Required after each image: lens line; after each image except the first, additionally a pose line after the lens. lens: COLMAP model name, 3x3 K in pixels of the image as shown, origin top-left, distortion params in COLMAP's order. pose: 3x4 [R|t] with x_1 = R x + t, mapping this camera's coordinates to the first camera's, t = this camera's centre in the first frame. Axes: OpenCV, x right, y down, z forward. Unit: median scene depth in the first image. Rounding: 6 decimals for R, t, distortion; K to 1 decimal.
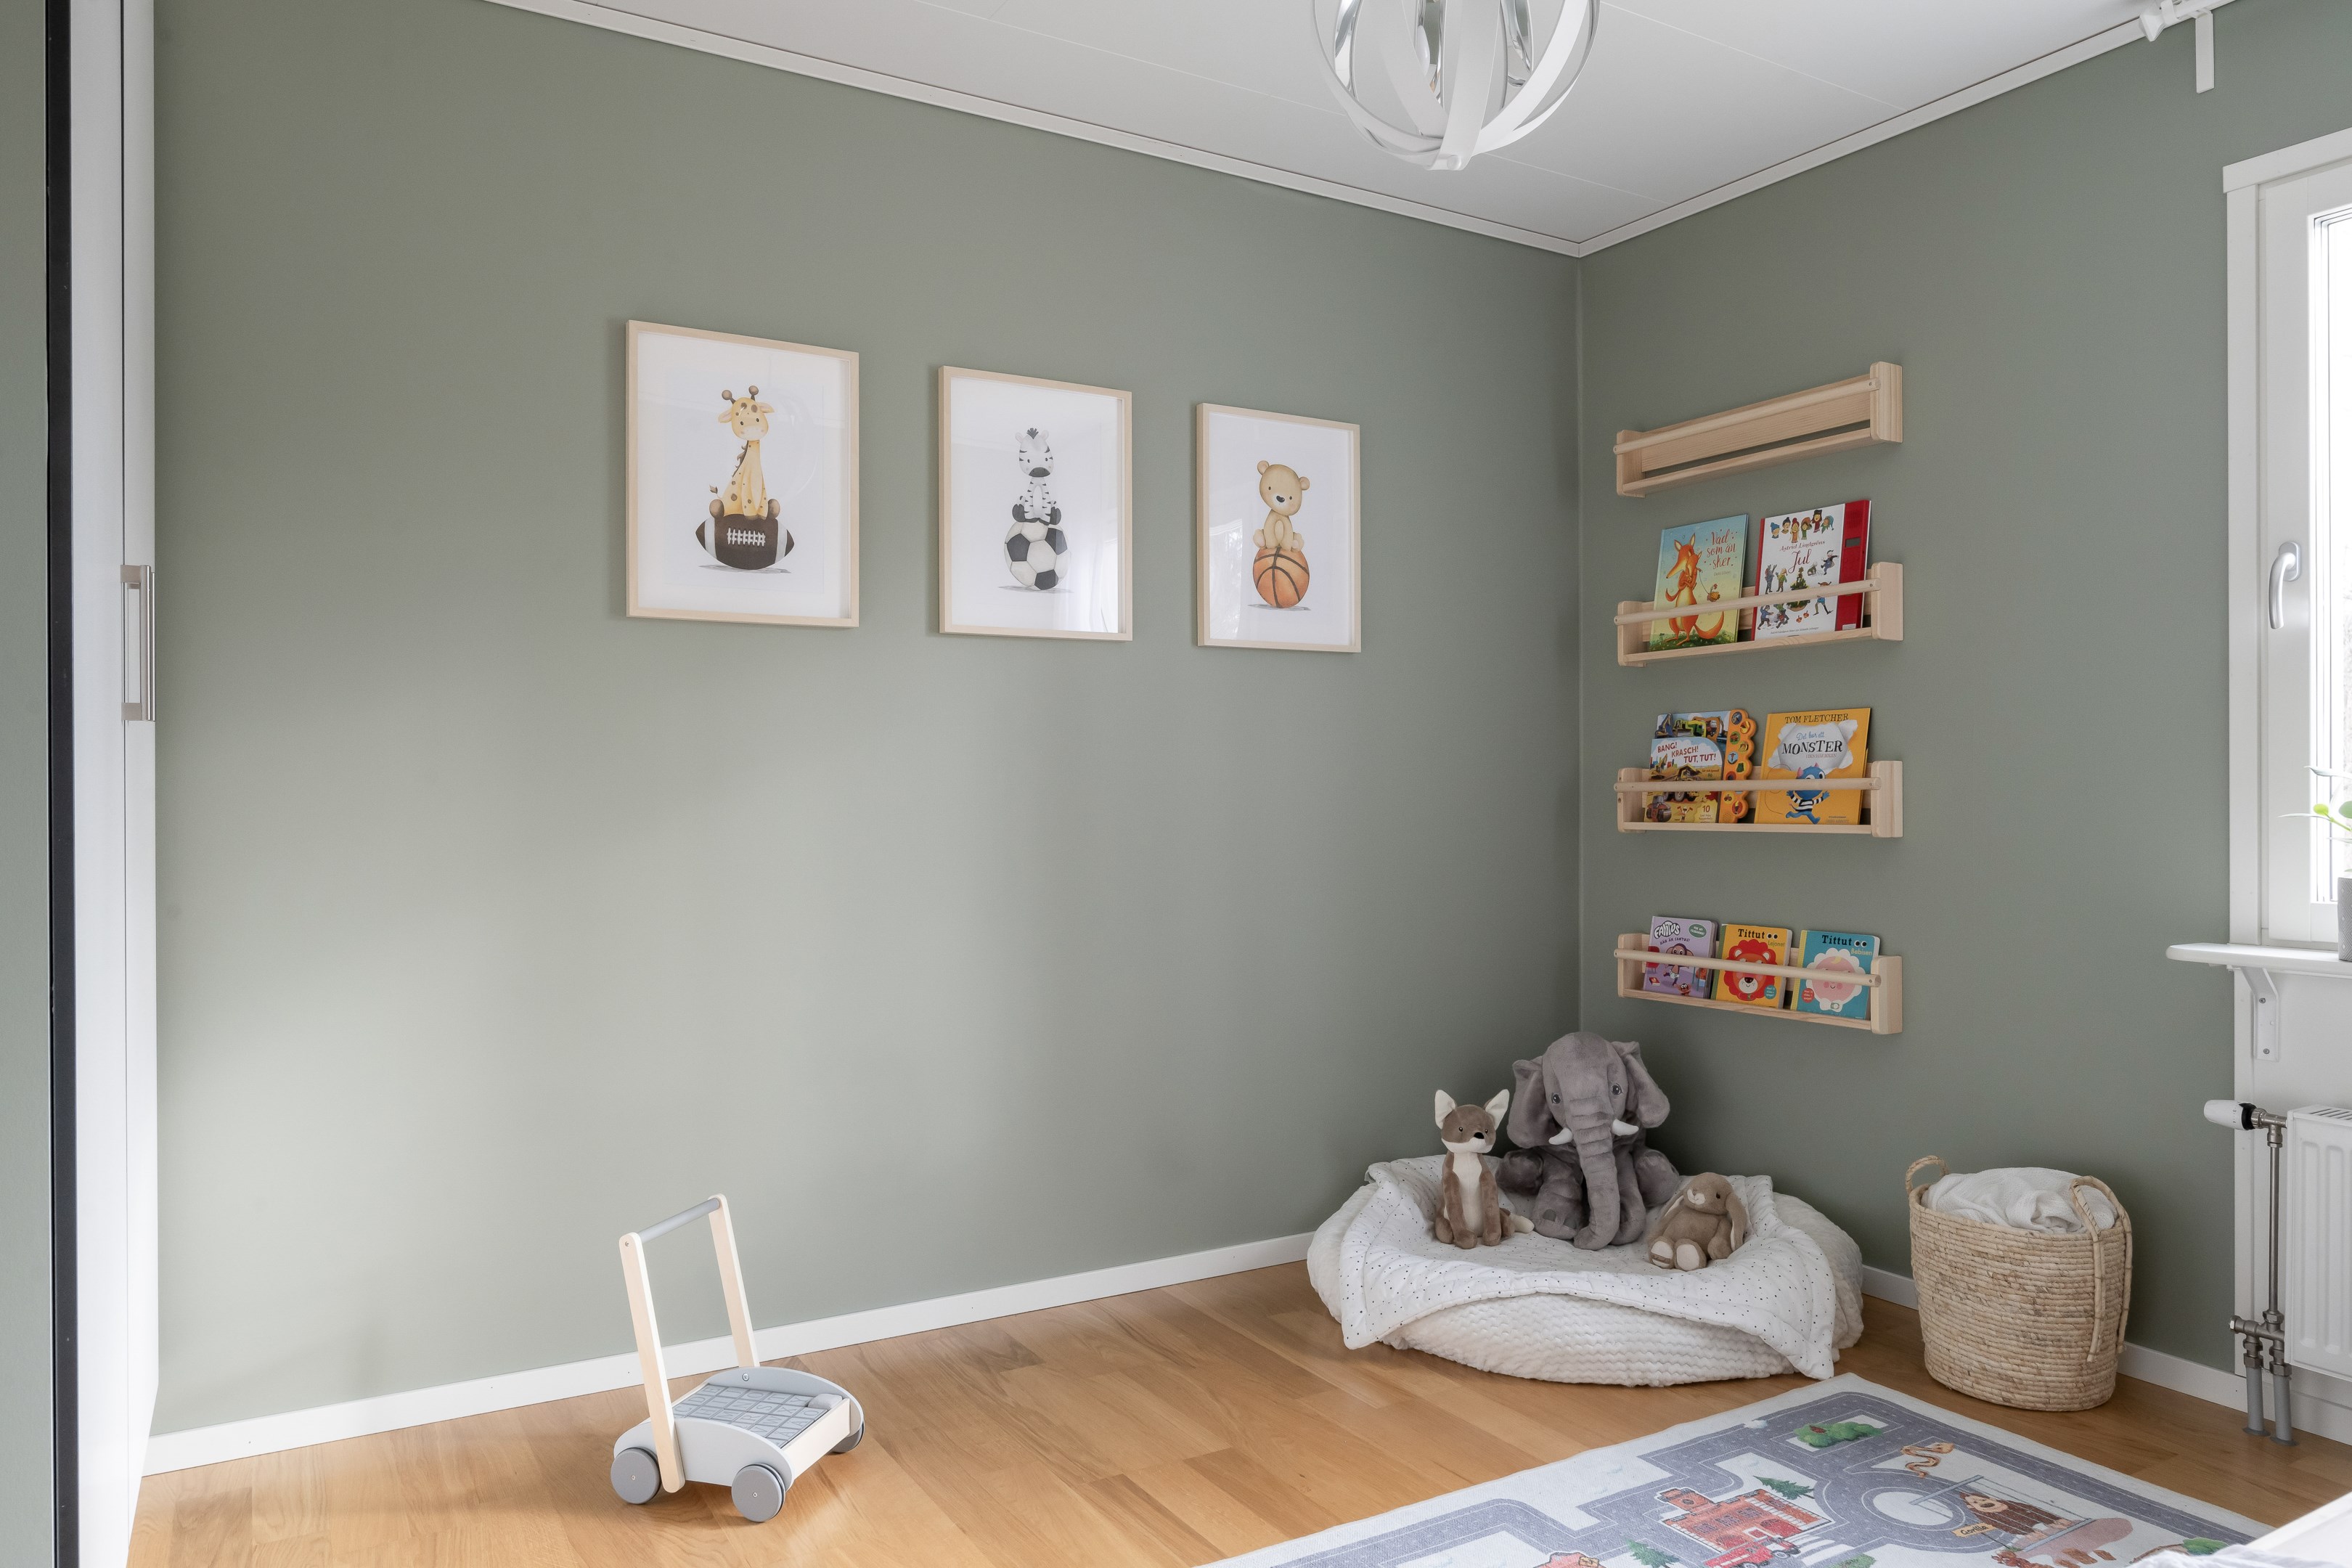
lens RADIAL K [[1581.4, 0, 1176.4], [0, 1581.4, 780.2], [0, 0, 1]] dist [-0.008132, 0.006971]
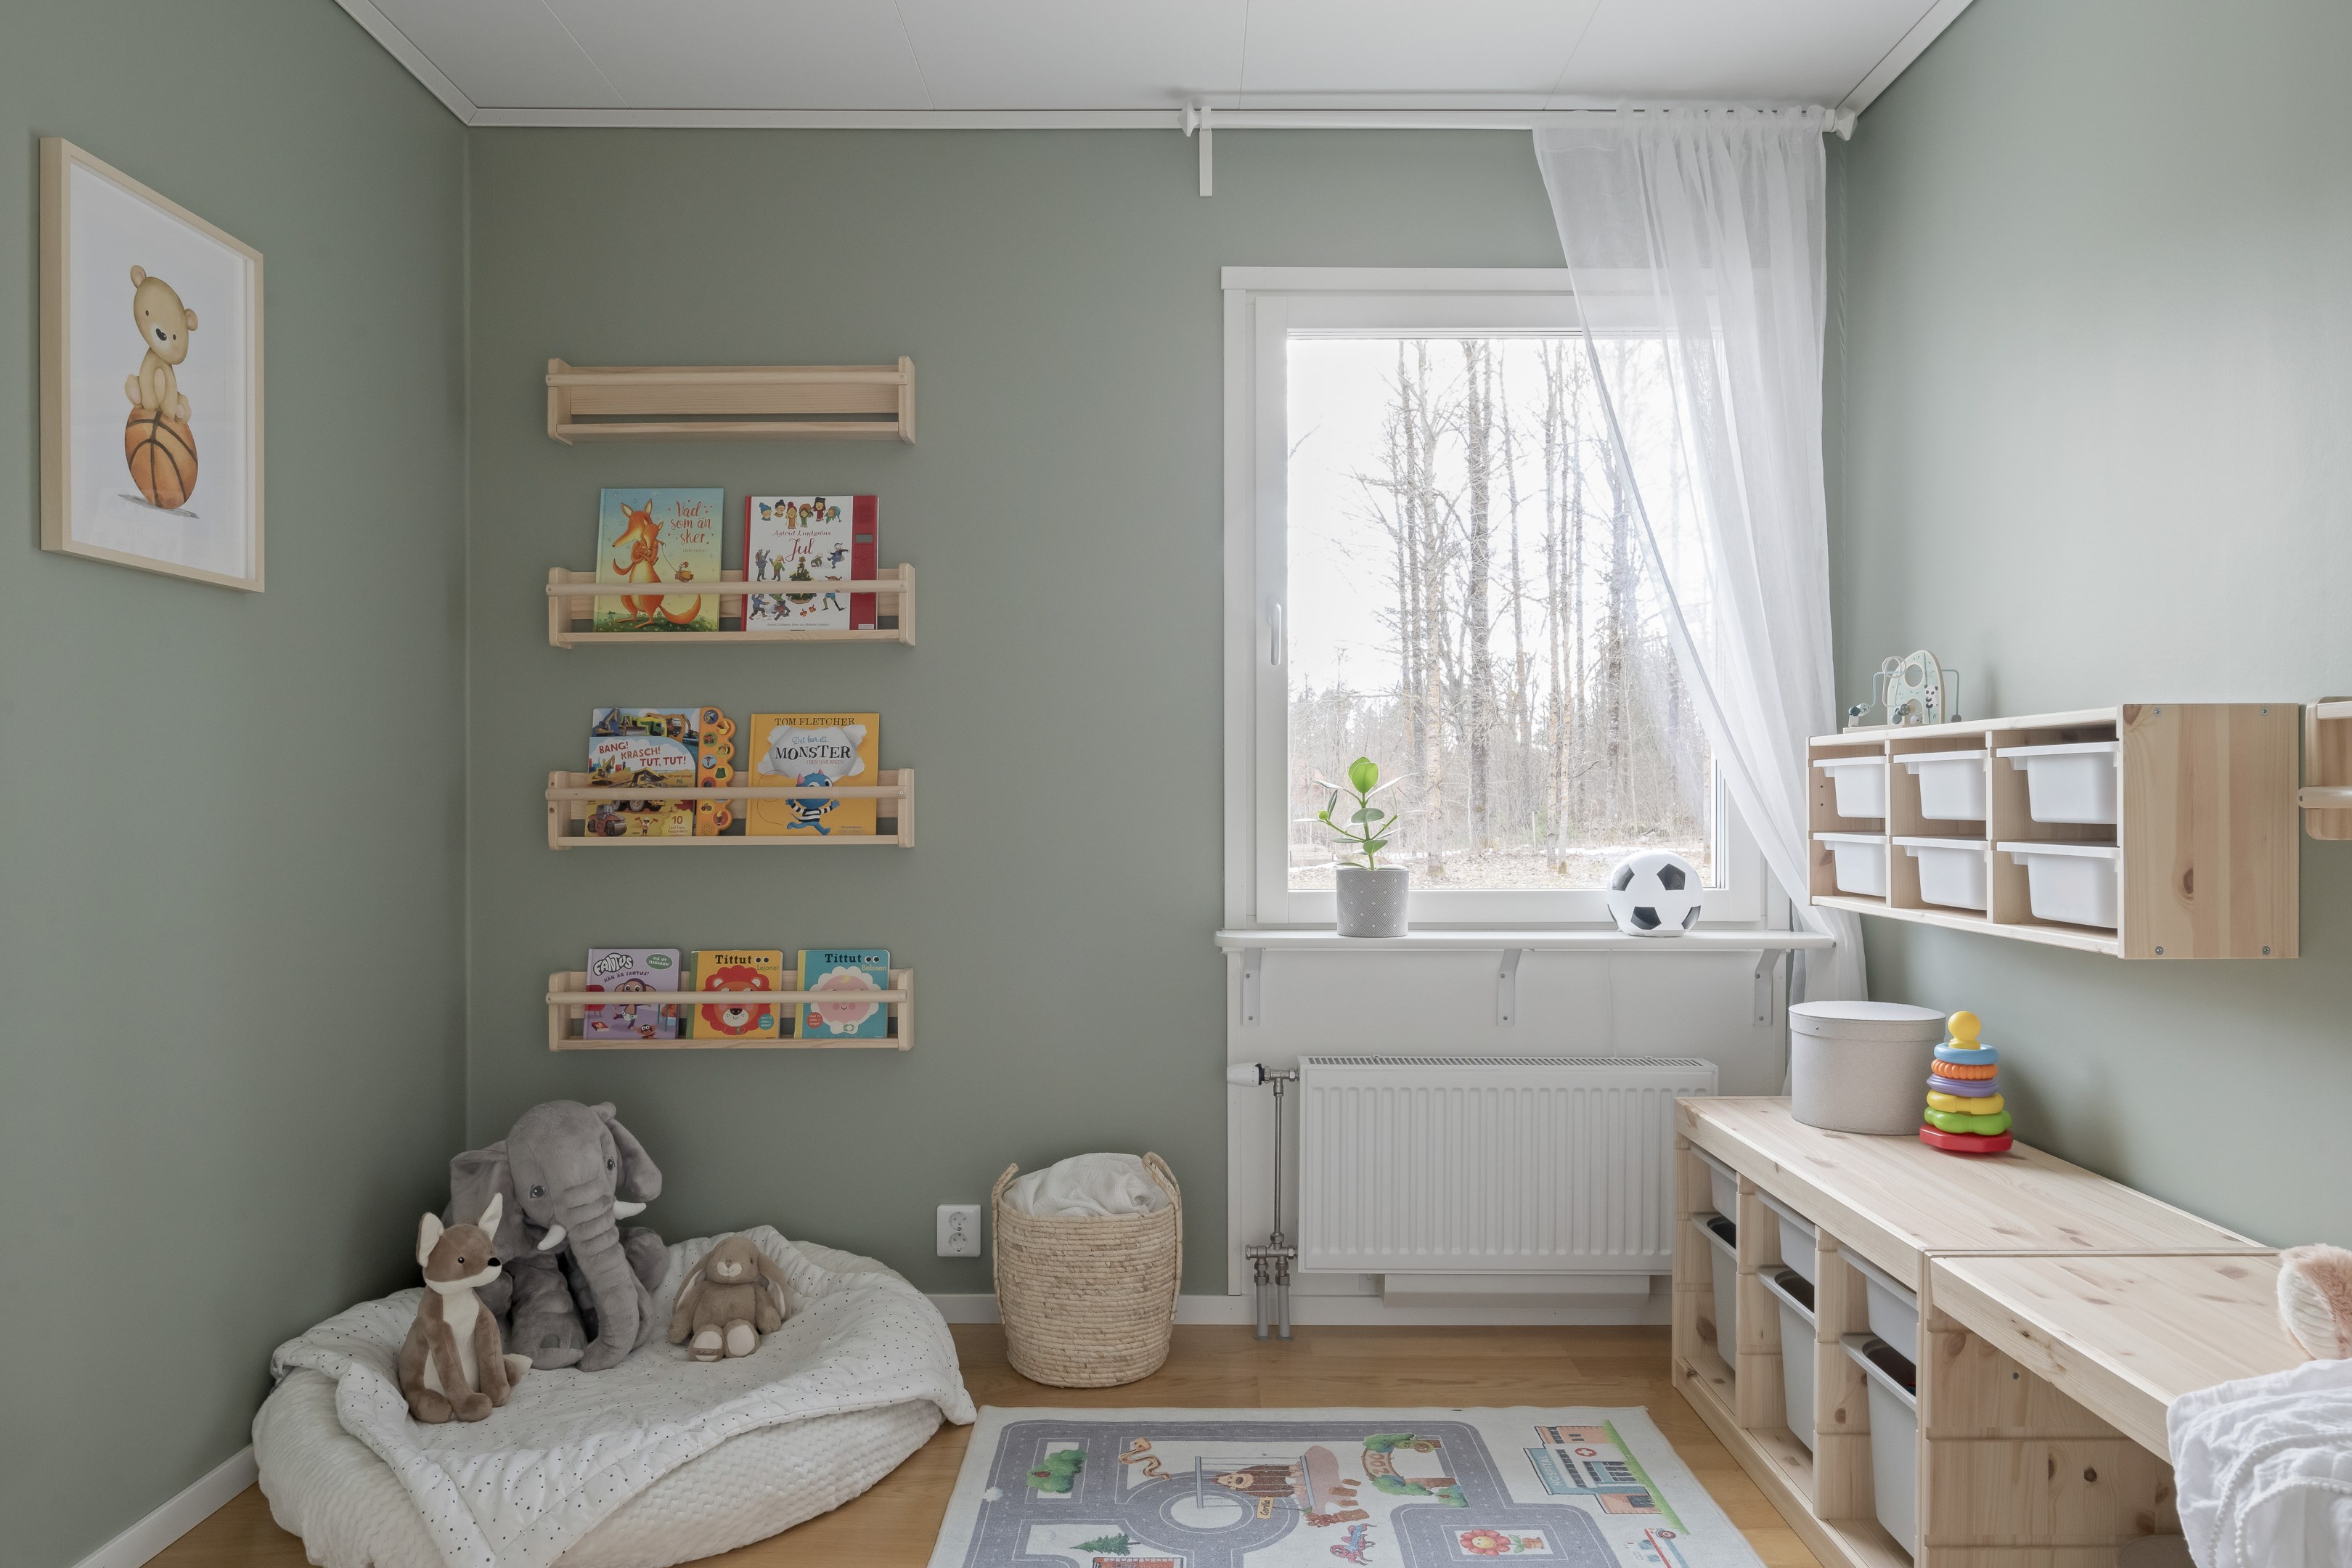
lens RADIAL K [[1530.4, 0, 1174.9], [0, 1530.4, 801.2], [0, 0, 1]] dist [-0.010574, -0.000086]
pose [[0.510413, 0.000835, 0.859929, -0.257488], [-0.007181, 0.999969, 0.003292, 0.003274], [-0.859899, -0.007855, 0.510403, 0.352715]]
